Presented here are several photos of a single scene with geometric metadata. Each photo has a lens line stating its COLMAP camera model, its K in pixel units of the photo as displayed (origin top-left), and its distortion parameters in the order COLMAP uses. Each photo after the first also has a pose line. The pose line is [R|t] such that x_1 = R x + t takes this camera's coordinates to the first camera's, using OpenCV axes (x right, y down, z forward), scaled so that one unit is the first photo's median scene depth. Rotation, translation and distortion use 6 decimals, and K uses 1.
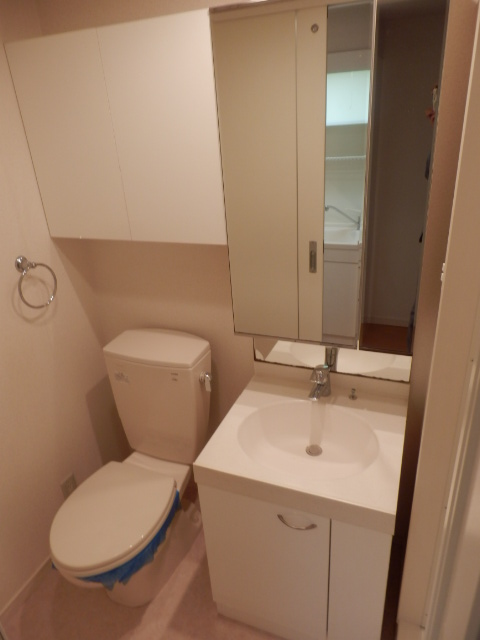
lens RADIAL K [[444.2, 0, 239.2], [0, 444.2, 317.2], [0, 0, 1]] dist [-0.016197, 0.016589]
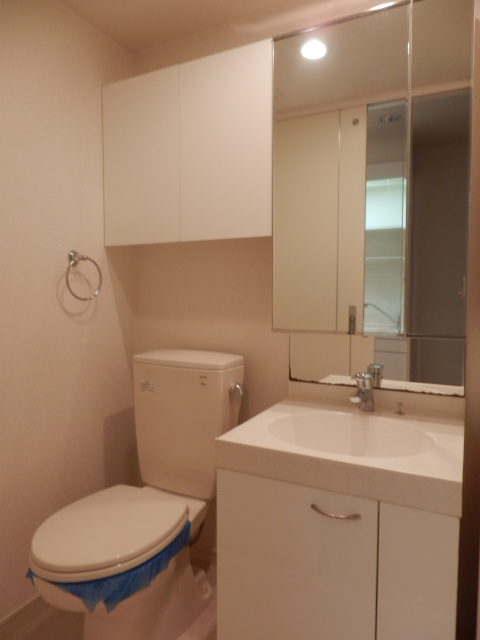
lens RADIAL K [[444.2, 0, 241.6], [0, 444.2, 322.9], [0, 0, 1]] dist [-0.016197, 0.016589]
pose [[0.994031, 0.068590, -0.084836, 0.004728], [-0.094236, 0.931646, -0.350935, 0.331004], [0.054967, 0.356835, 0.932549, 0.088597]]
